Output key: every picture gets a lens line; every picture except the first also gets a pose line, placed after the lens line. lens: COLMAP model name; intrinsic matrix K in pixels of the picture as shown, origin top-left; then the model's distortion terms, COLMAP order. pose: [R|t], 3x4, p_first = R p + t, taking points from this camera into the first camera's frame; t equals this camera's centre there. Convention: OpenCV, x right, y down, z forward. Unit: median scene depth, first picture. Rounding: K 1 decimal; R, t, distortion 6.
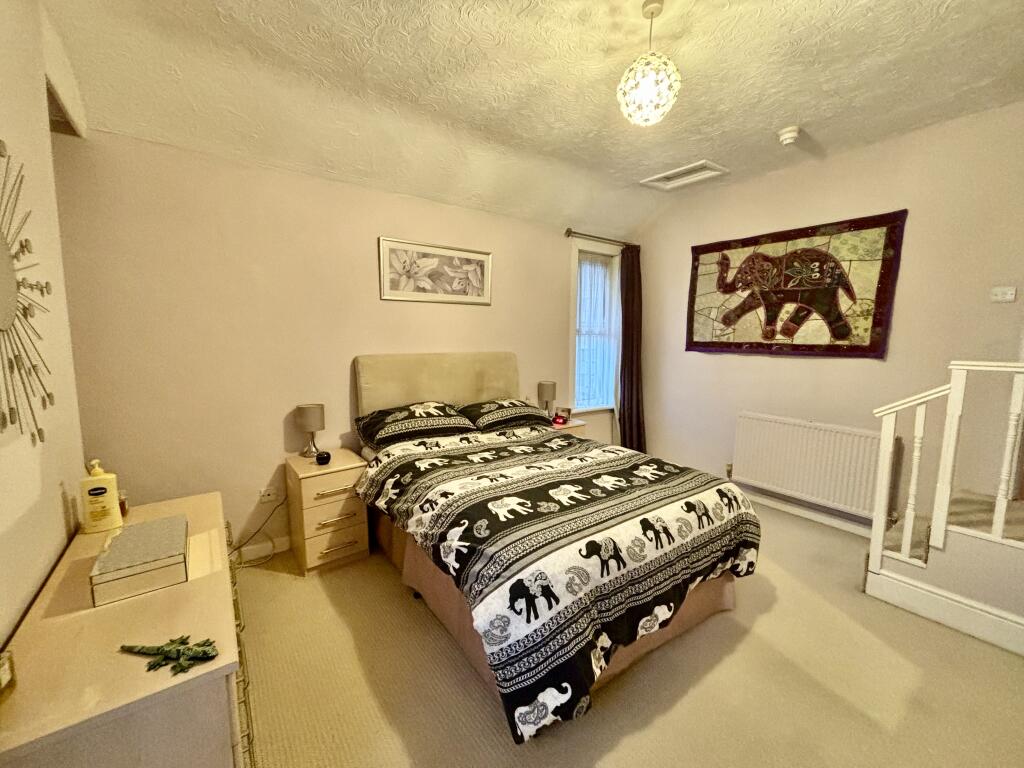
lens RADIAL K [[402.3, 0, 474.9], [0, 402.3, 384.8], [0, 0, 1]] dist [0.002128, 0.000083]
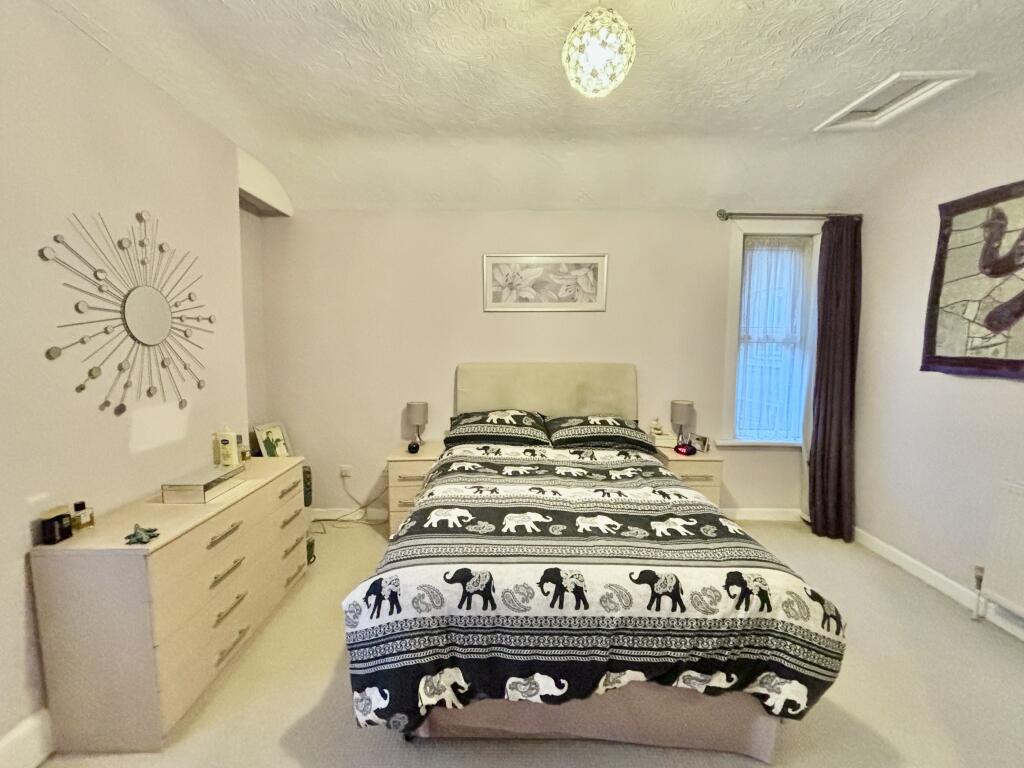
lens RADIAL K [[416.1, 0, 512.0], [0, 416.1, 384.0], [0, 0, 1]] dist [0.001441, 0.000125]
pose [[0.822909, 0.060700, -0.564922, 0.503416], [-0.068697, 0.997612, 0.007124, -0.032615], [0.564005, 0.032946, 0.825114, 0.134223]]
